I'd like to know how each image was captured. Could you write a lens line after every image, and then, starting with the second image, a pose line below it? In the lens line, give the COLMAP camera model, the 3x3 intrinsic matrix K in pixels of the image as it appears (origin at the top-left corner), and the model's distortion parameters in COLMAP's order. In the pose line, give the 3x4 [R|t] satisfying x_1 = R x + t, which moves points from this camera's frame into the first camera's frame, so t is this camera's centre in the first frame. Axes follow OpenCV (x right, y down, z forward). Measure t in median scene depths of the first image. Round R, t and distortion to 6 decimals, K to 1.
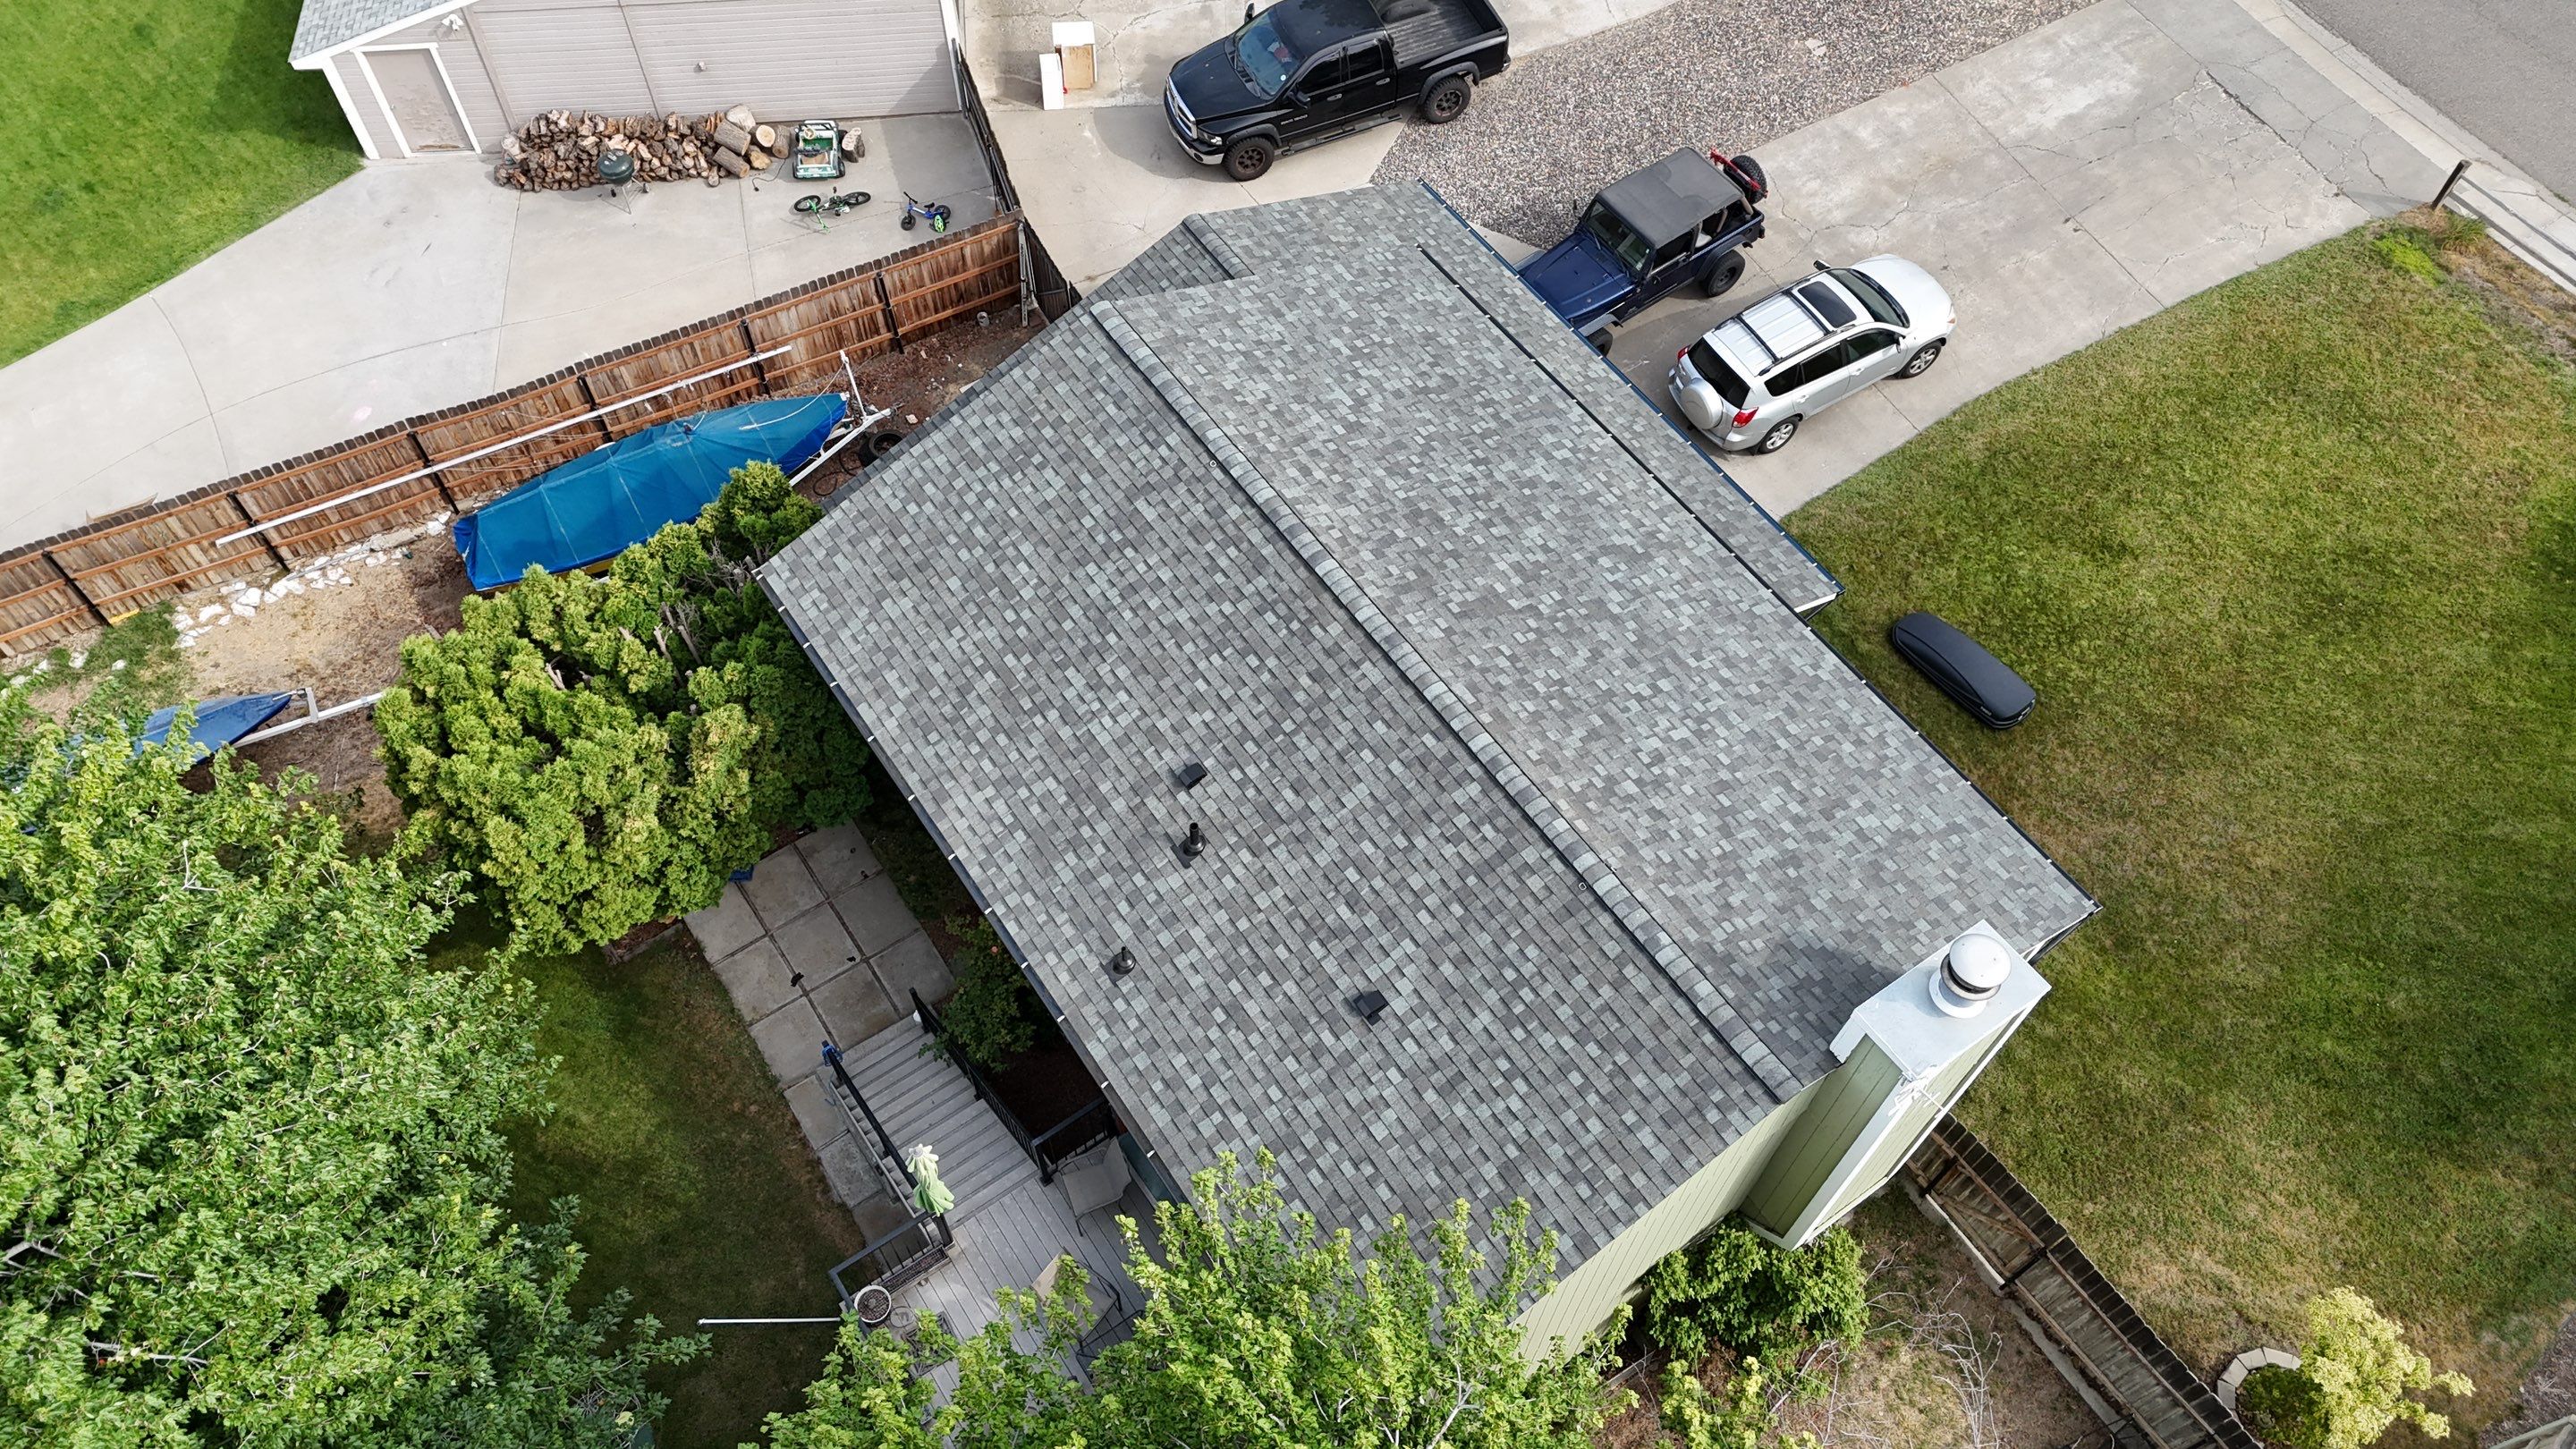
lens RADIAL K [[1880.1, 0, 1272.6], [0, 1880.1, 724.6], [0, 0, 1]] dist [0.086209, -0.079430]
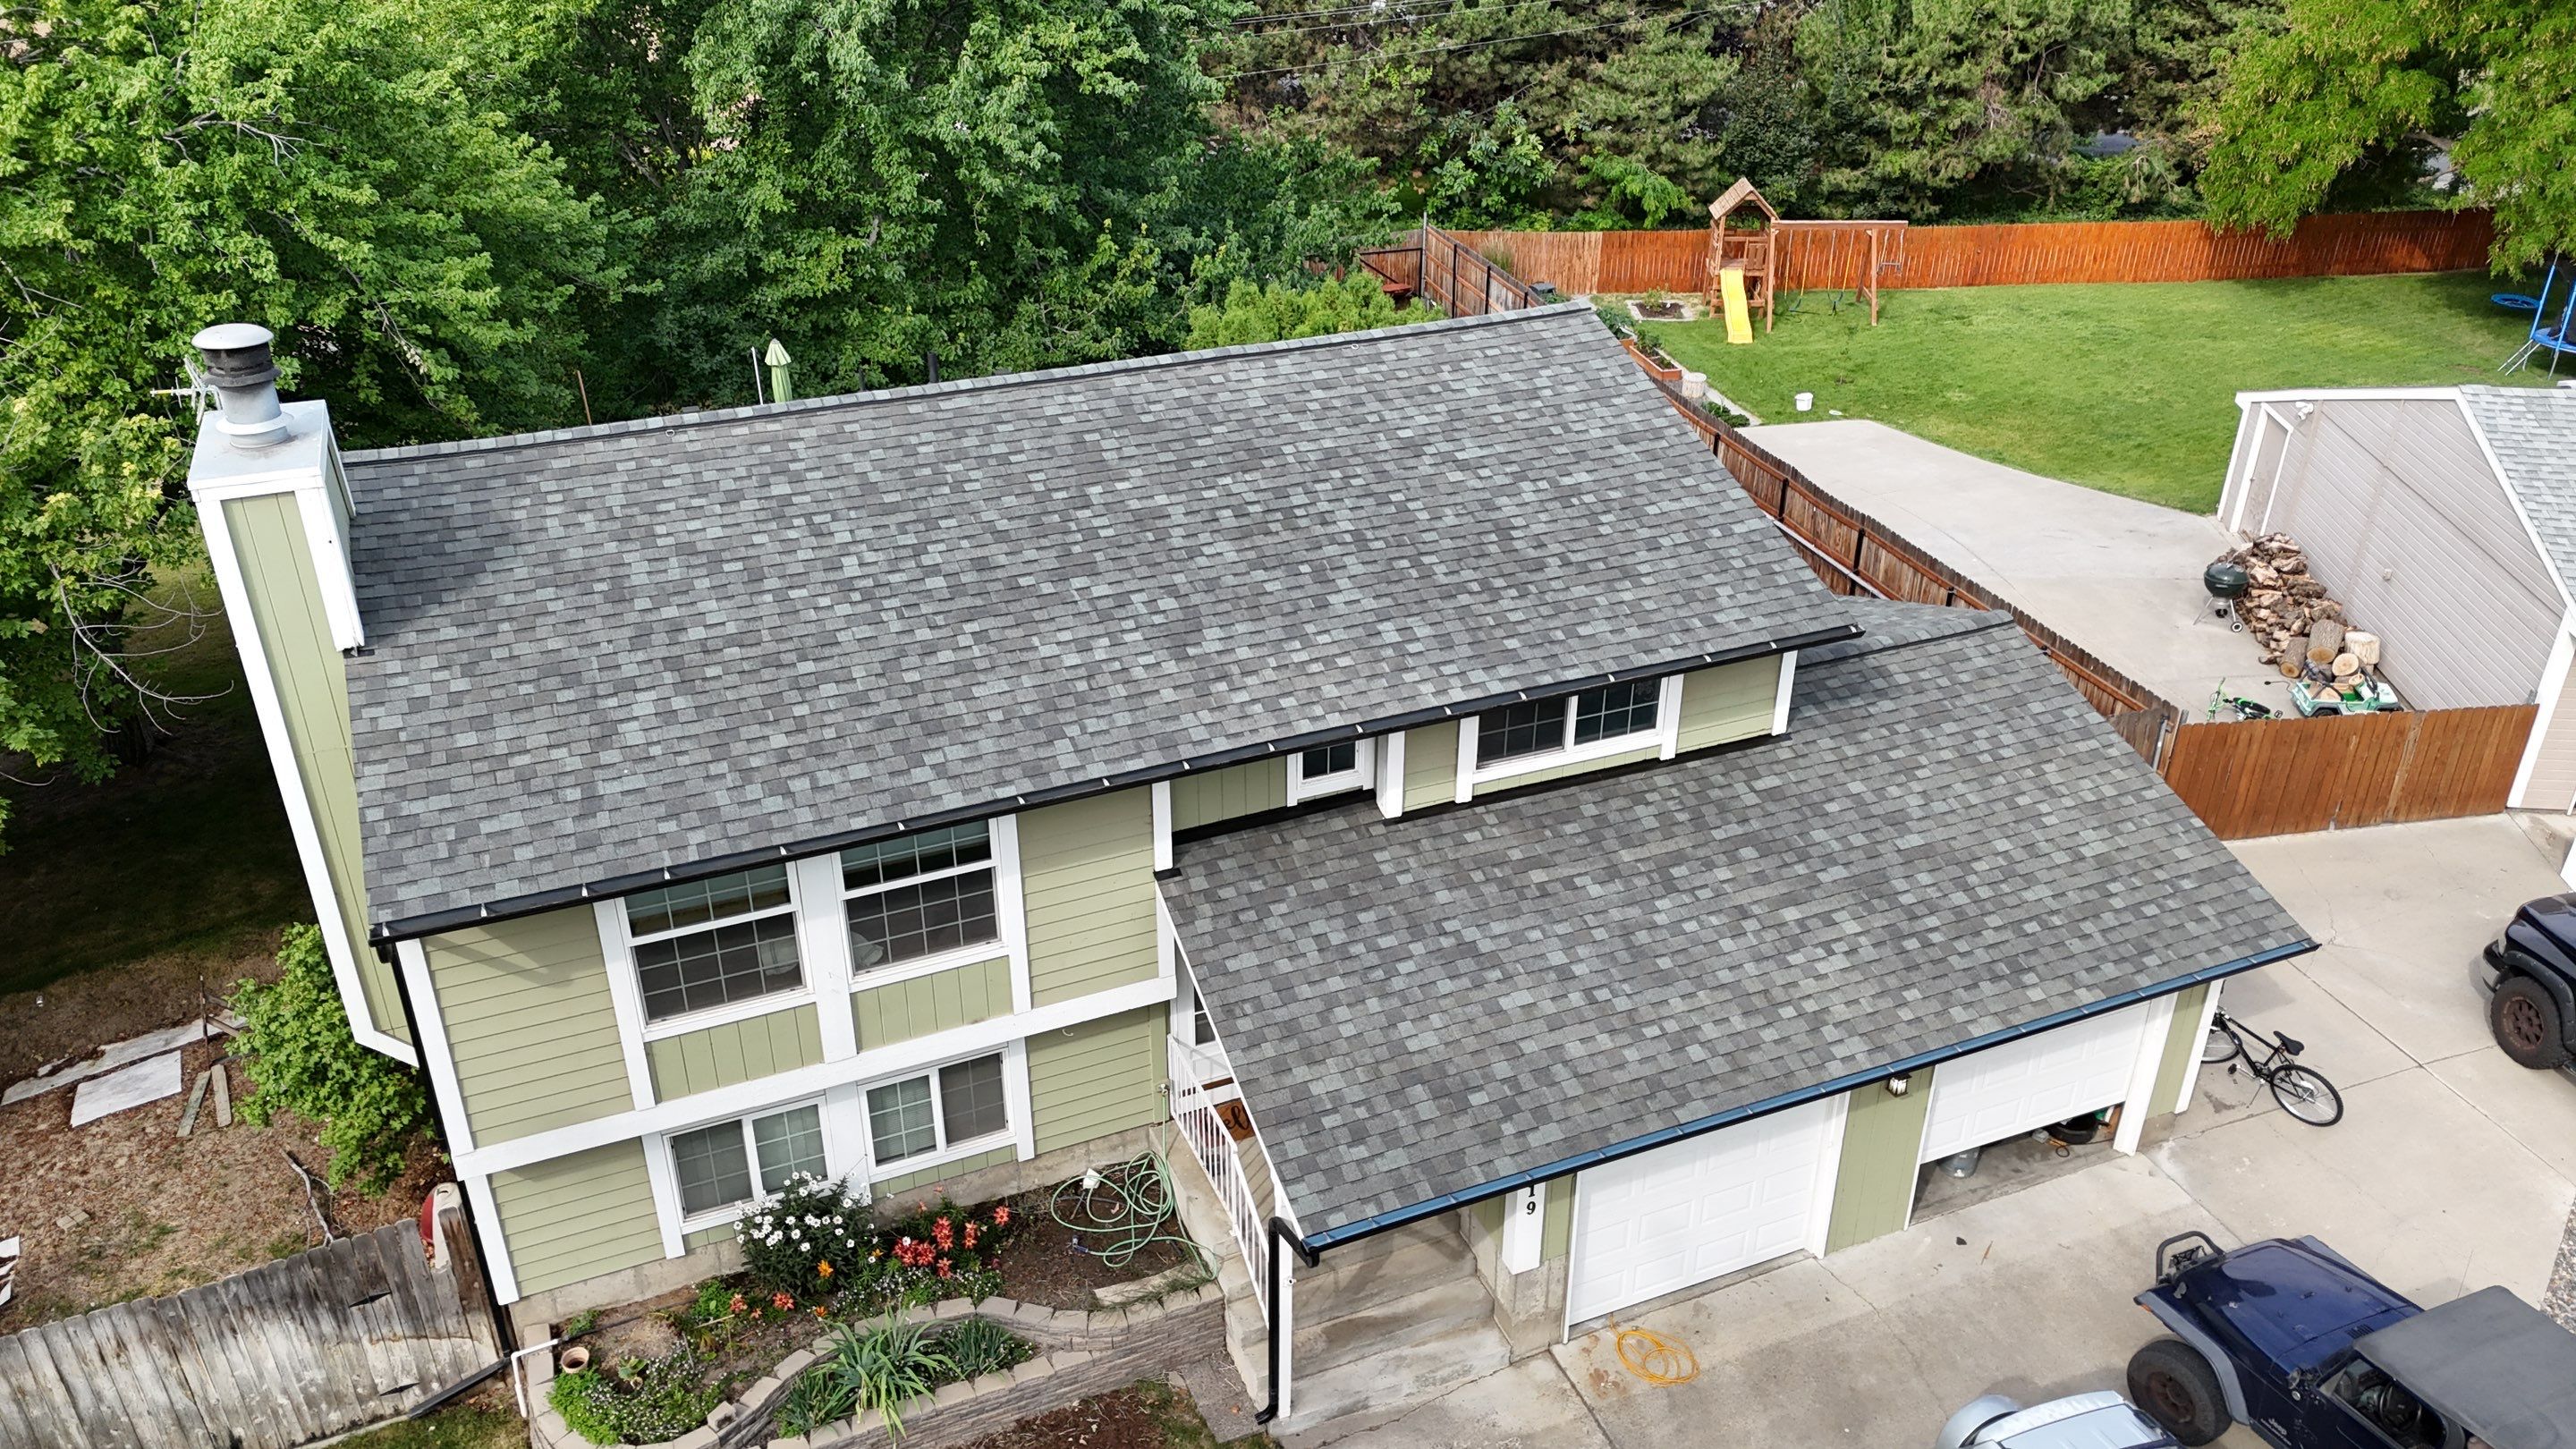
lens RADIAL K [[1880.1, 0, 1286.0], [0, 1880.1, 729.4], [0, 0, 1]] dist [0.086209, -0.079430]
pose [[-0.201435, 0.462964, -0.863185, 0.858120], [-0.825261, 0.394466, 0.404155, -0.418685], [0.527606, 0.793764, 0.302607, 0.891664]]
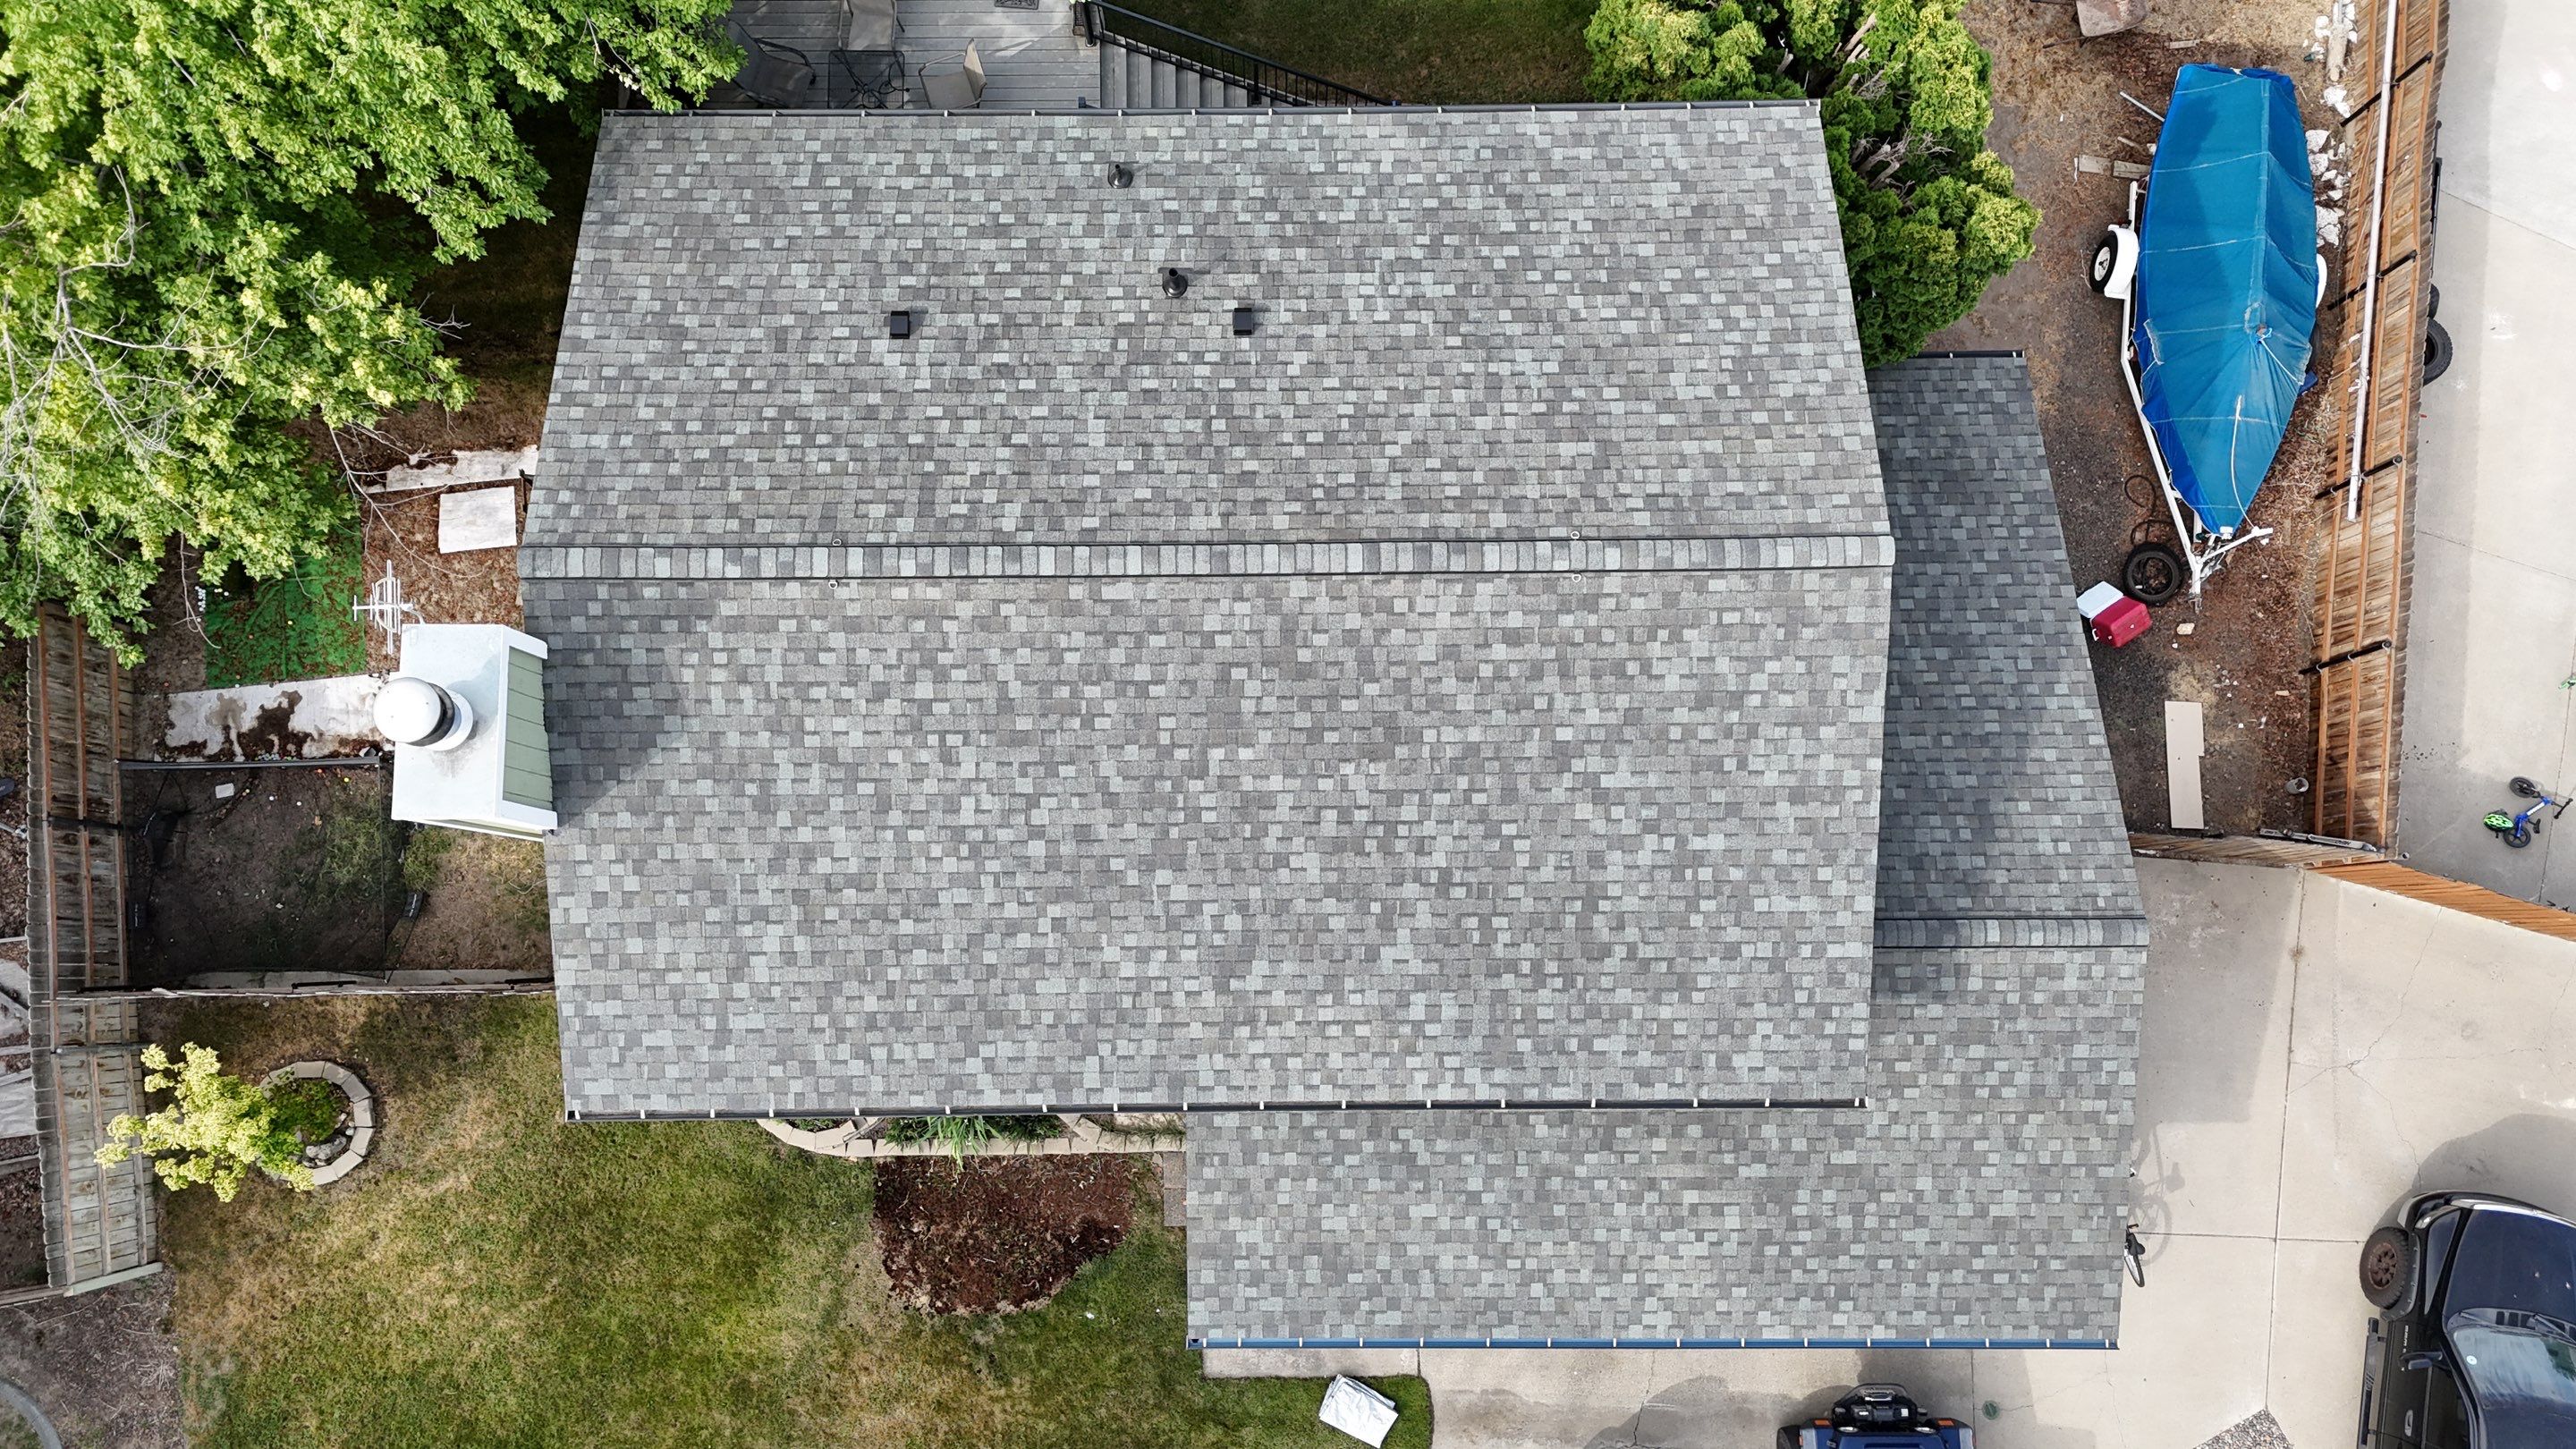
lens RADIAL K [[1880.1, 0, 1291.0], [0, 1880.1, 725.1], [0, 0, 1]] dist [0.086209, -0.079430]
pose [[-0.557951, 0.822259, -0.112164, 0.193312], [-0.703281, -0.396749, 0.589903, -0.566903], [0.440552, 0.408021, 0.799646, 0.364224]]
